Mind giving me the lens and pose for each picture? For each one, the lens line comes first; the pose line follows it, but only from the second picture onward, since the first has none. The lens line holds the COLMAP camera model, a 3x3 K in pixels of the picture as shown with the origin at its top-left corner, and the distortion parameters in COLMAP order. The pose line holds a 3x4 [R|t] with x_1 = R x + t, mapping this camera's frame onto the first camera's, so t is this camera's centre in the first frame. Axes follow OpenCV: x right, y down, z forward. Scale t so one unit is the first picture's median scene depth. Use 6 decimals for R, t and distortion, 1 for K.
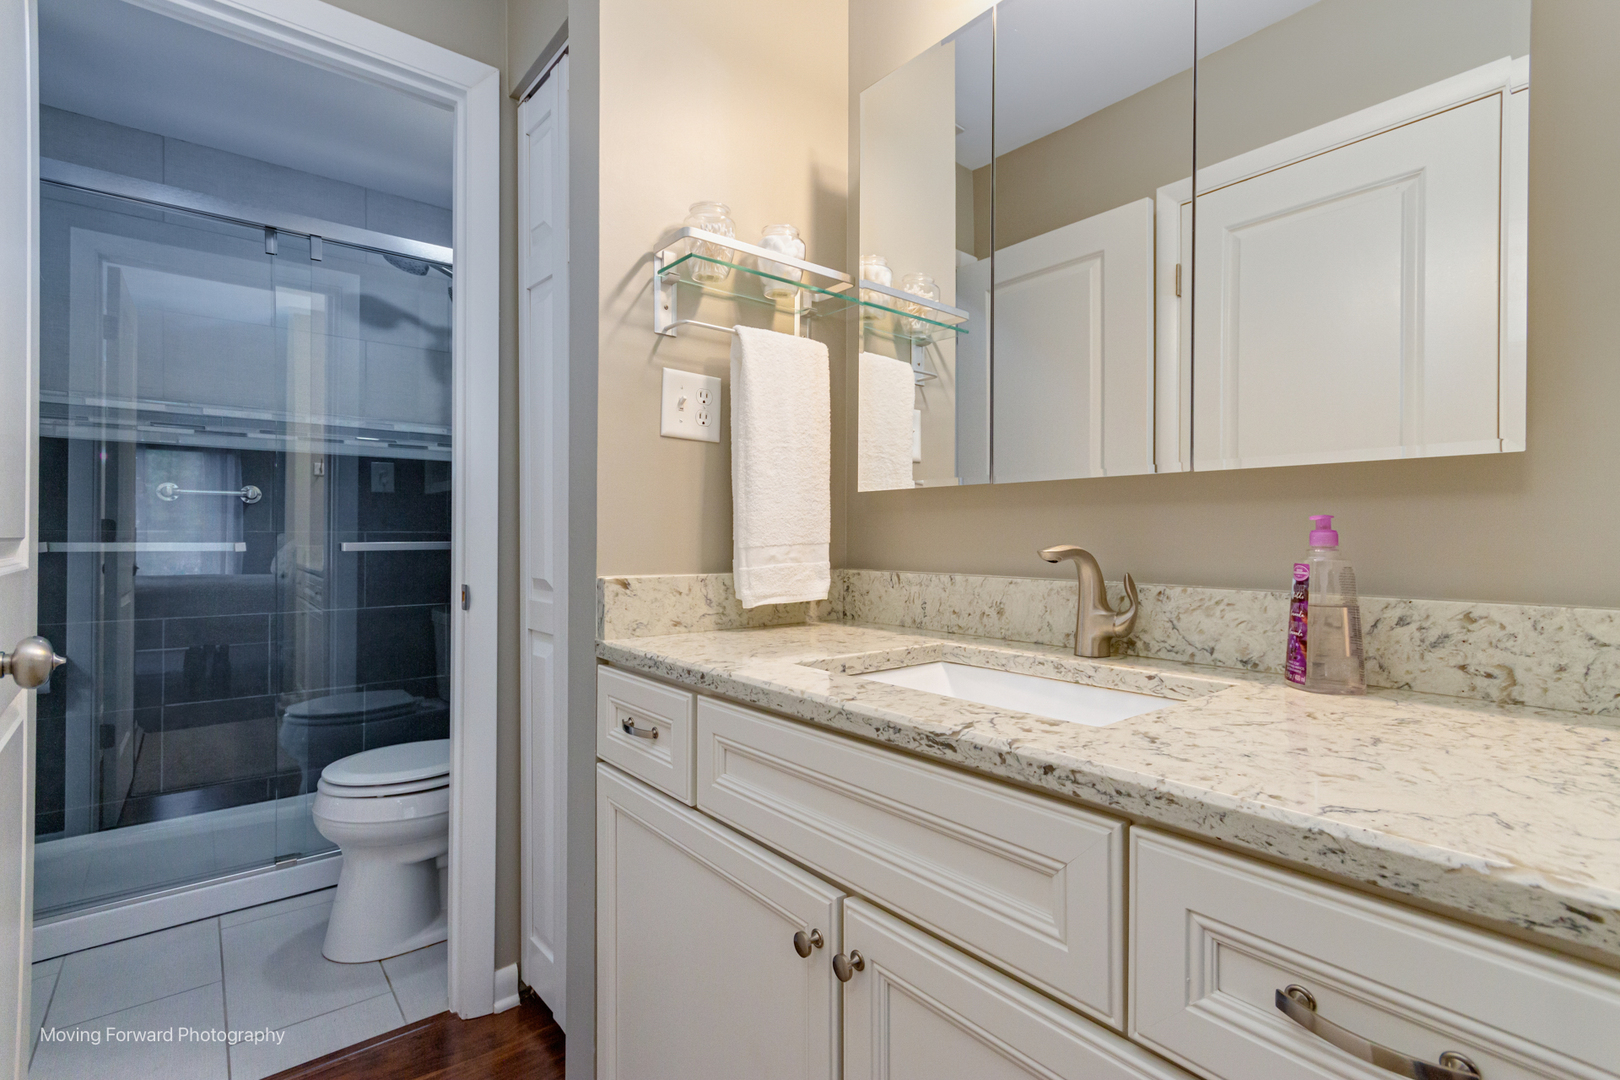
lens RADIAL K [[743.8, 0, 816.7], [0, 743.8, 544.5], [0, 0, 1]] dist [0.000750, -0.000029]
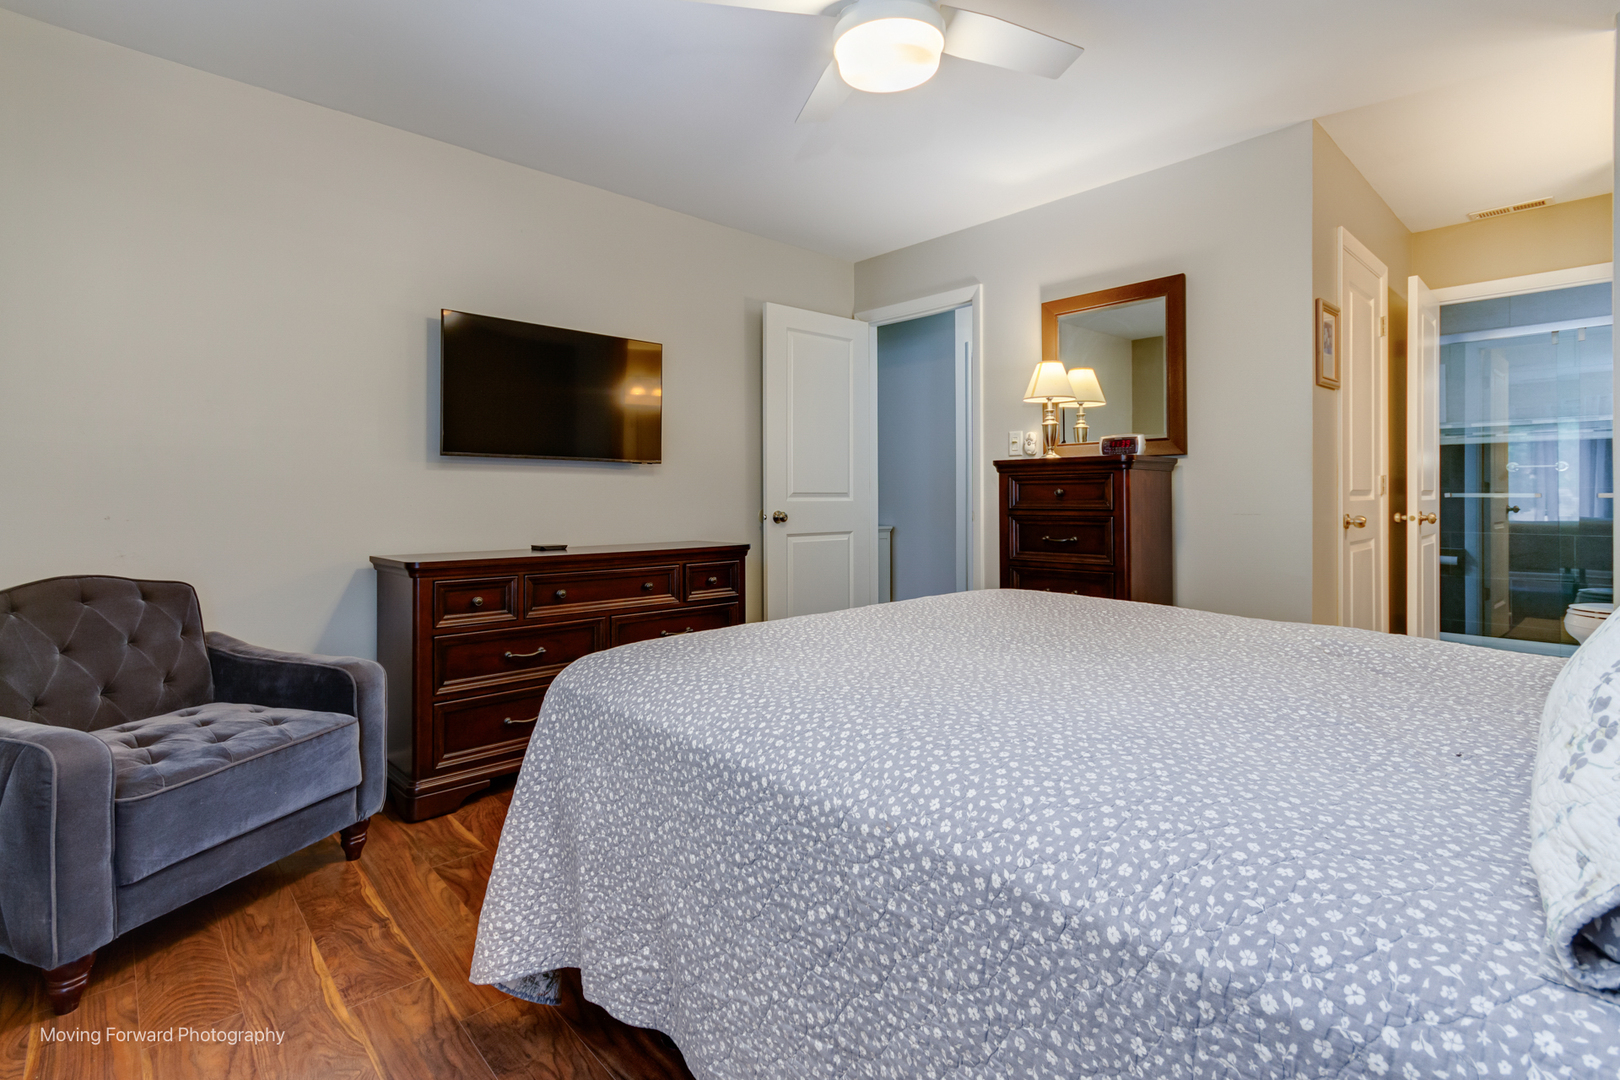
lens RADIAL K [[769.0, 0, 809.2], [0, 769.0, 499.6], [0, 0, 1]] dist [-0.002172, -0.000991]
pose [[0.041151, 0.005531, -0.999138, 1.815866], [0.003262, 0.999979, 0.005670, -0.004486], [0.999148, -0.003493, 0.041132, -1.573204]]
